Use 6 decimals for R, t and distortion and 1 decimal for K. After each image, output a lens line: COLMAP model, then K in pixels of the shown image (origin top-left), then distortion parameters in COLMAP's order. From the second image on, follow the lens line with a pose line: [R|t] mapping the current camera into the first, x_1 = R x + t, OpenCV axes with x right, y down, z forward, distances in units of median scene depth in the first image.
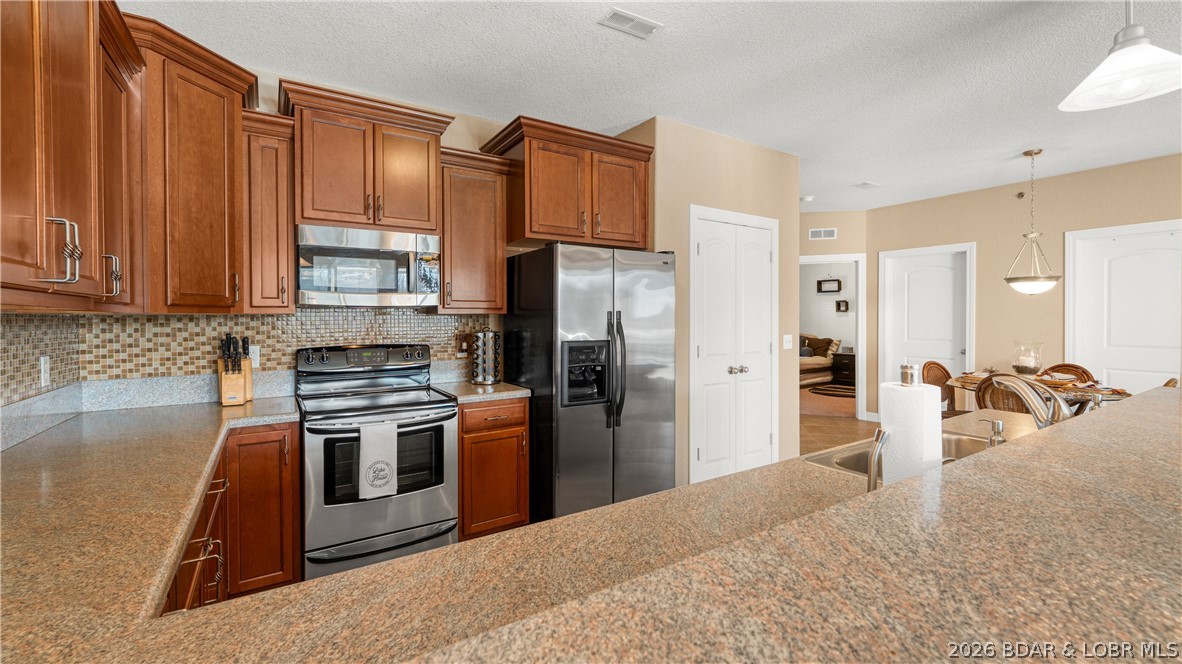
lens RADIAL K [[501.9, 0, 601.5], [0, 501.9, 324.0], [0, 0, 1]] dist [0.001167, 0.000116]
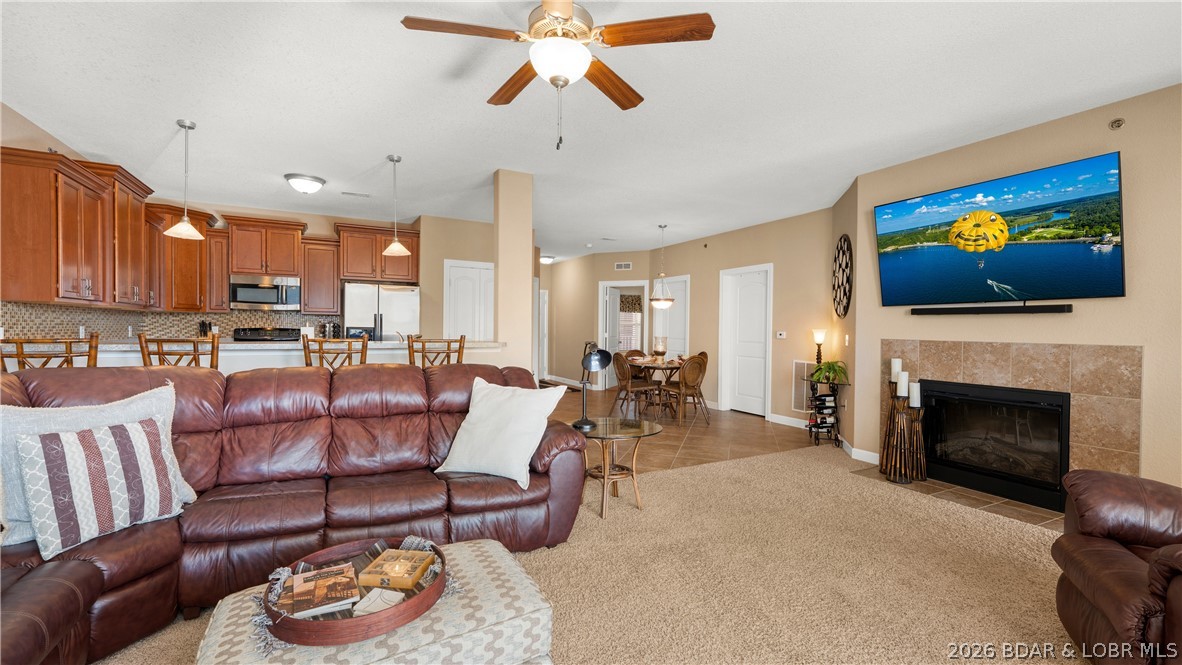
lens RADIAL K [[502.9, 0, 600.4], [0, 502.9, 335.9], [0, 0, 1]] dist [0.016422, -0.003593]
pose [[0.995291, 0.018547, -0.095138, 0.825969], [-0.018304, 0.999827, 0.003423, 0.030068], [0.095185, -0.001666, 0.995458, -0.733514]]
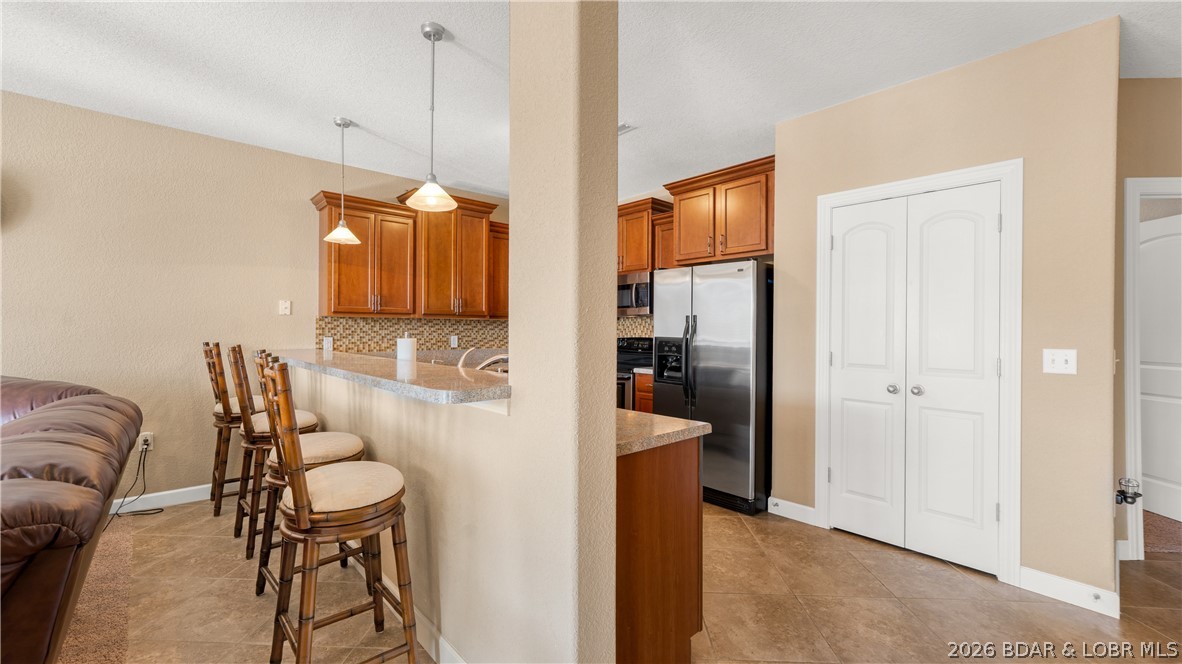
lens RADIAL K [[501.9, 0, 601.5], [0, 501.9, 324.0], [0, 0, 1]] dist [0.001167, 0.000116]
pose [[0.173388, -0.003164, -0.984849, 0.872832], [-0.017796, 0.999822, -0.006345, 0.005987], [0.984693, 0.018626, 0.173300, 0.396794]]
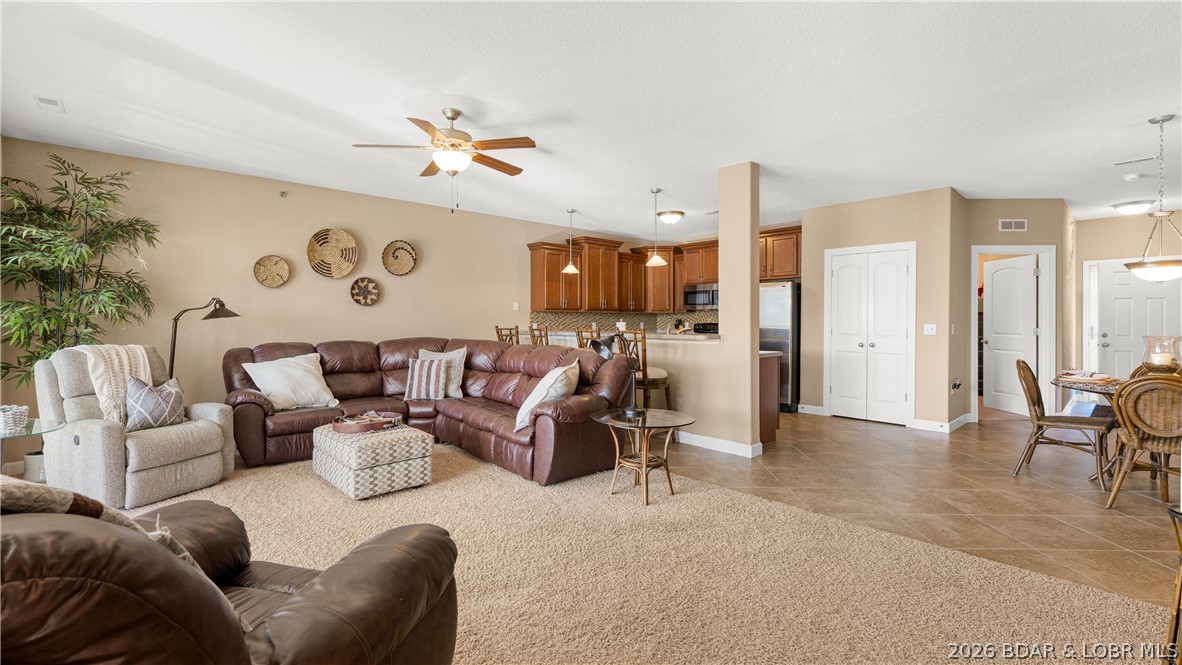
lens RADIAL K [[523.3, 0, 572.1], [0, 523.3, 325.5], [0, 0, 1]] dist [-0.001521, -0.000676]
pose [[0.126220, 0.014428, -0.991897, 1.661079], [-0.010474, 0.999858, 0.013211, 0.017263], [0.991947, 0.008722, 0.126353, -0.110459]]
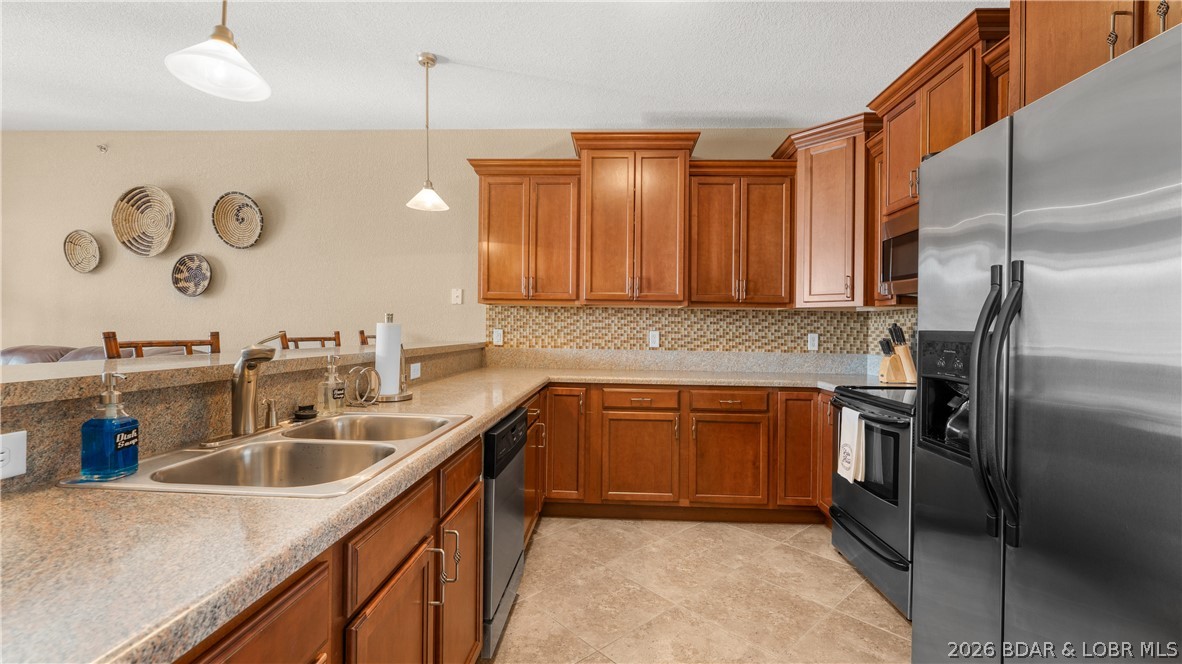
lens RADIAL K [[501.9, 0, 601.5], [0, 501.9, 324.0], [0, 0, 1]] dist [0.001167, 0.000116]
pose [[-0.595763, -0.013929, -0.803039, 0.403079], [-0.022780, 0.999740, -0.000440, 0.022172], [0.802837, 0.018031, -0.595926, 0.689955]]
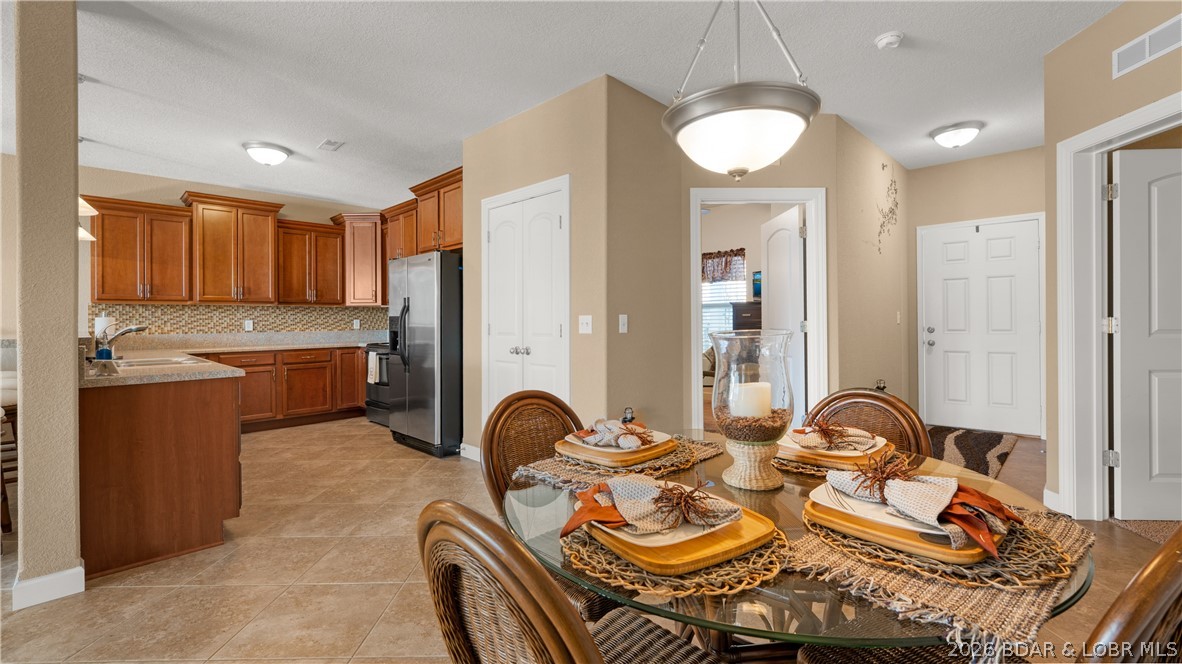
lens RADIAL K [[509.7, 0, 634.7], [0, 509.7, 313.2], [0, 0, 1]] dist [0.000607, -0.000104]
pose [[0.239194, -0.011908, -0.970899, 1.199939], [-0.000645, 0.999923, -0.012422, 0.029119], [0.970971, 0.003597, 0.239168, 0.916948]]
